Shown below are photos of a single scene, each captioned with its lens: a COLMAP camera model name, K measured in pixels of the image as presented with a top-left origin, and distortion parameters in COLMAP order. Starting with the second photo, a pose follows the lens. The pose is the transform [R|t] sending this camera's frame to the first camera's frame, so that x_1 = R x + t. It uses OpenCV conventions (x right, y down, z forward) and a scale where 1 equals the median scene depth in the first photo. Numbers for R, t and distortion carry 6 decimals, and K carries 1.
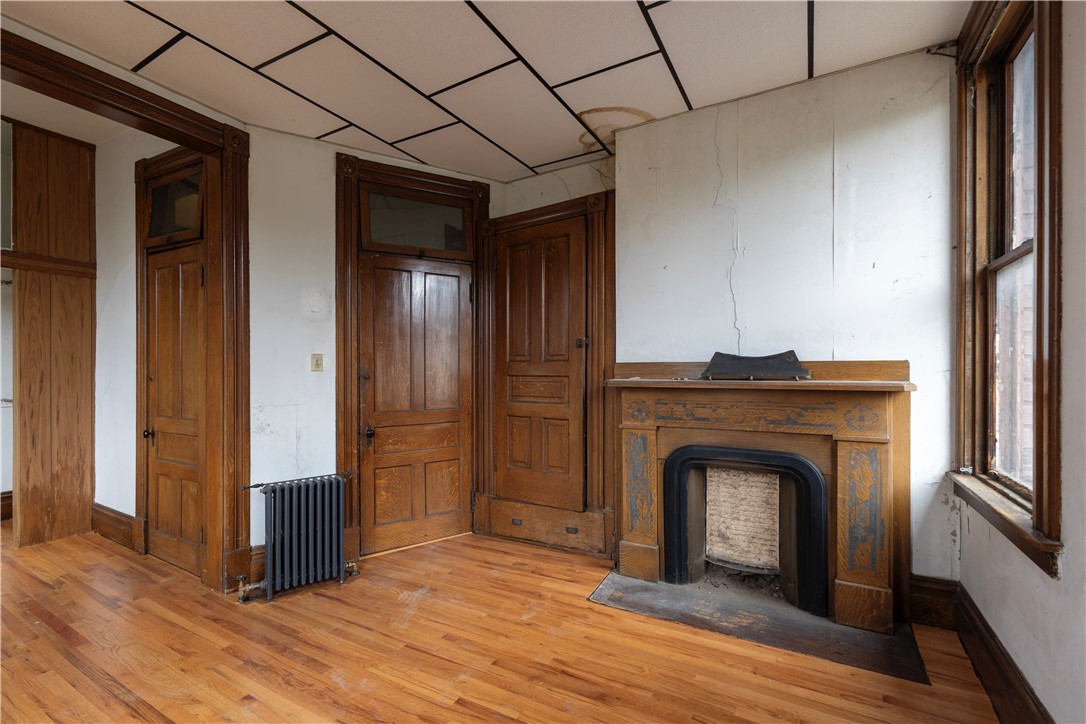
lens RADIAL K [[480.7, 0, 547.6], [0, 480.7, 370.2], [0, 0, 1]] dist [0.001079, 0.000110]
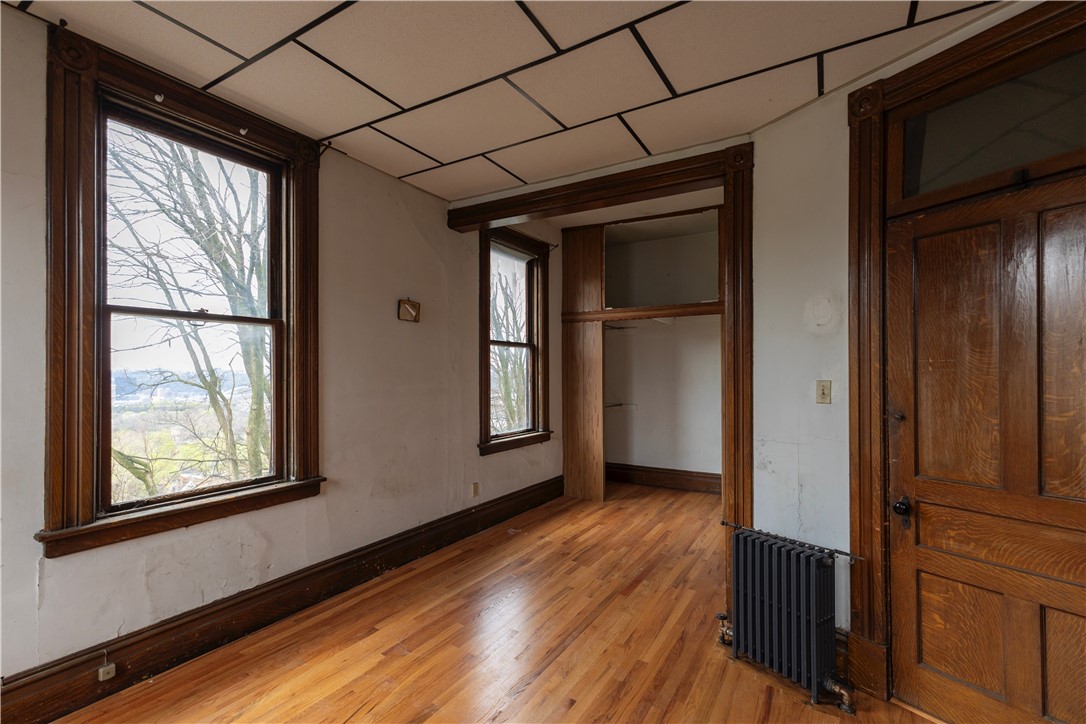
lens RADIAL K [[480.7, 0, 547.6], [0, 480.7, 370.2], [0, 0, 1]] dist [0.001079, 0.000110]
pose [[-0.054653, -0.006188, -0.998486, 0.286353], [-0.003923, 0.999974, -0.005982, -0.042465], [0.998498, 0.003590, -0.054675, 0.593473]]
